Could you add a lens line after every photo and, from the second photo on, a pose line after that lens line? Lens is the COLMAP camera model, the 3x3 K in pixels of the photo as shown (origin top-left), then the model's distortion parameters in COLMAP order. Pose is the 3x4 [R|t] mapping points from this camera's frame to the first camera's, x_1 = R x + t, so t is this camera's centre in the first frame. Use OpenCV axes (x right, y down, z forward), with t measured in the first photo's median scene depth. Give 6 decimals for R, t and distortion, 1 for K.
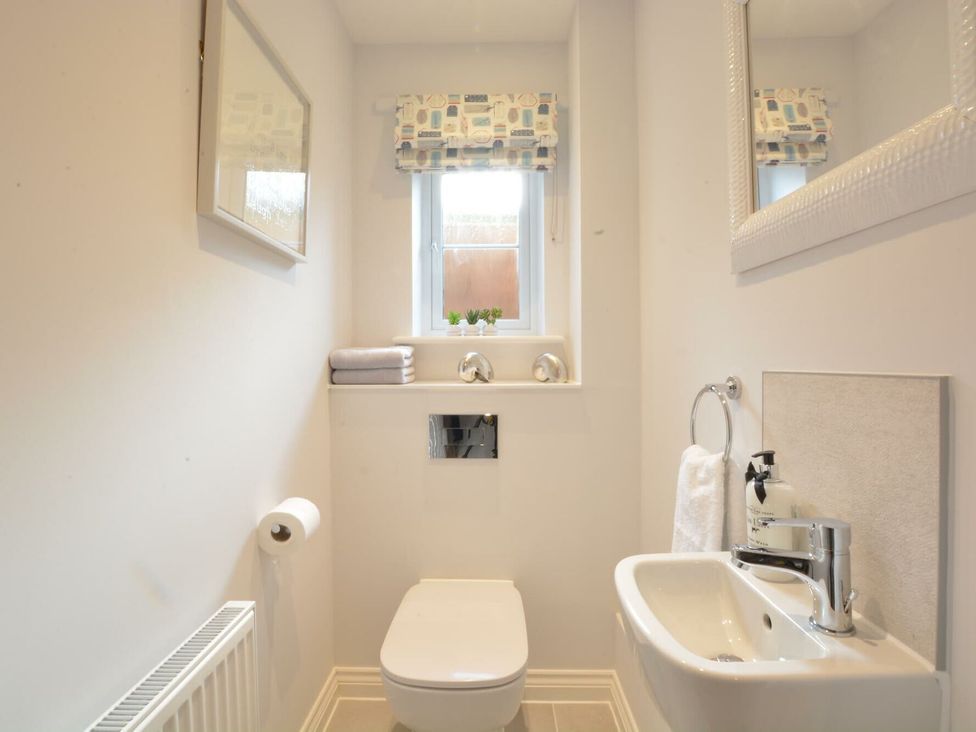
lens RADIAL K [[491.5, 0, 485.6], [0, 491.5, 363.6], [0, 0, 1]] dist [-0.028182, 0.002937]
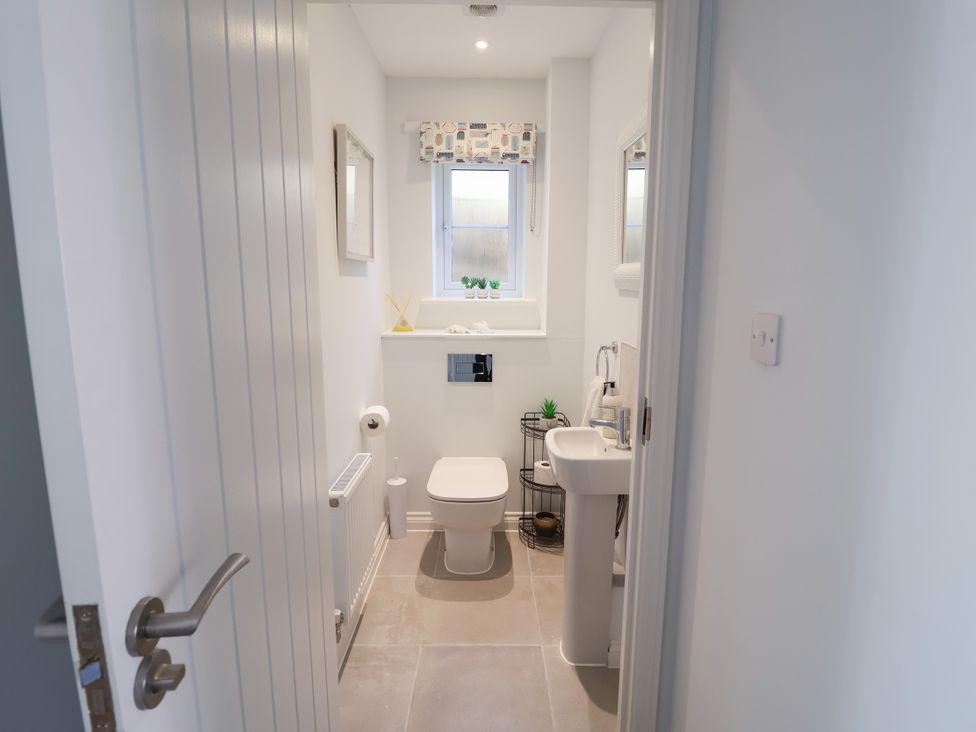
lens RADIAL K [[491.5, 0, 485.6], [0, 491.5, 363.6], [0, 0, 1]] dist [-0.028182, 0.002937]
pose [[0.999816, 0.003338, 0.018897, -0.022257], [-0.006289, 0.987366, 0.158329, -0.099434], [-0.018129, -0.158419, 0.987206, -0.474142]]
